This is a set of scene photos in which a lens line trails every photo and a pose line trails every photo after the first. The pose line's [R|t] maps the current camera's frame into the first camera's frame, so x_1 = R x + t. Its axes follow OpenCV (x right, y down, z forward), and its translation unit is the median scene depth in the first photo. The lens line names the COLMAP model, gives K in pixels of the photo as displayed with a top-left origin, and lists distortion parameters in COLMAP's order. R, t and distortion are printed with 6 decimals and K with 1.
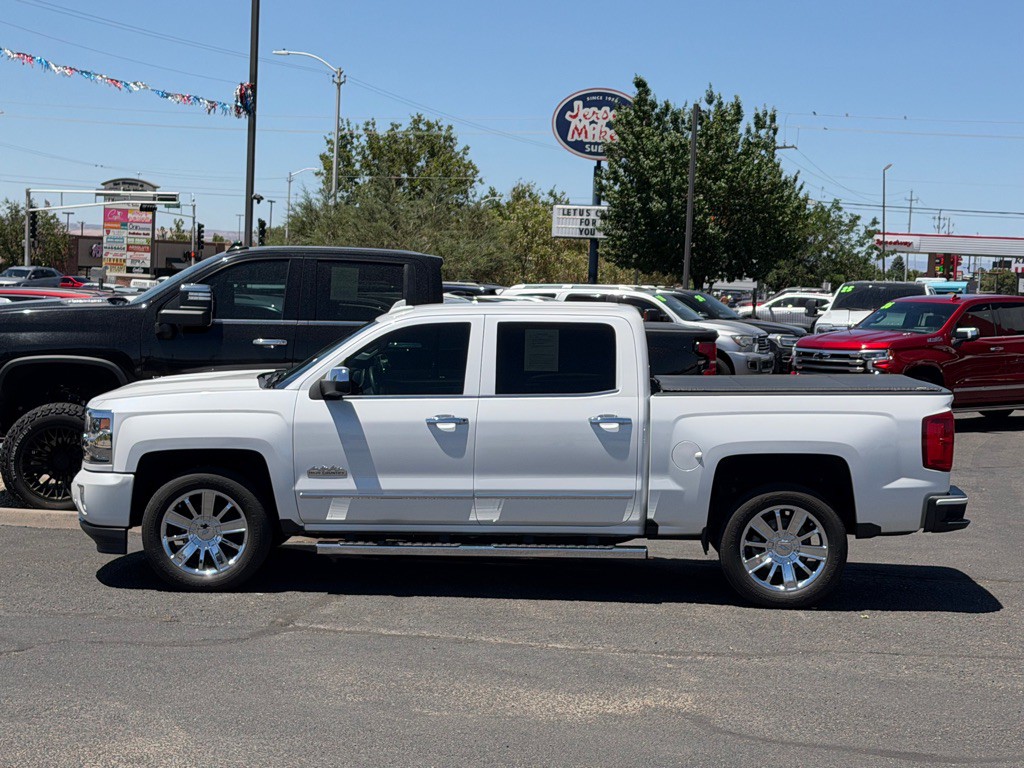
lens RADIAL K [[2303.1, 0, 525.9], [0, 2303.1, 384.9], [0, 0, 1]] dist [0.163048, -0.015571]
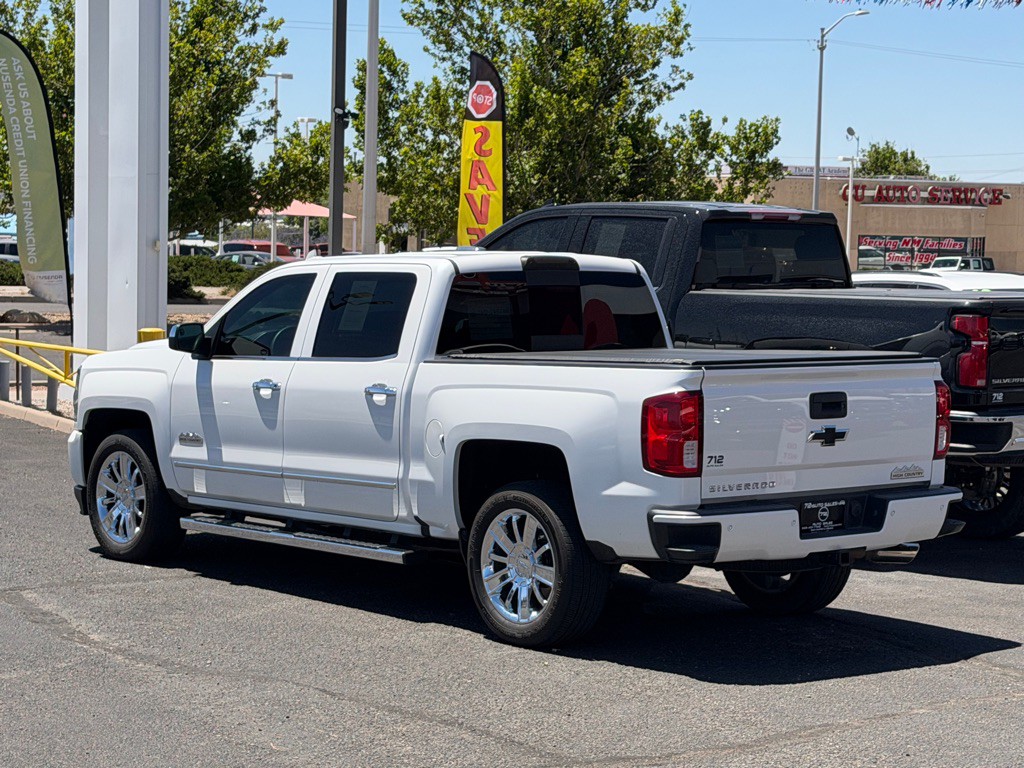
lens RADIAL K [[2281.8, 0, 511.2], [0, 2281.8, 381.0], [0, 0, 1]] dist [0.149291, 0.135536]
pose [[0.670322, 0.026515, -0.741596, 0.291162], [-0.034040, 0.999408, 0.004964, 0.002757], [0.741289, 0.021916, 0.670828, 0.215521]]
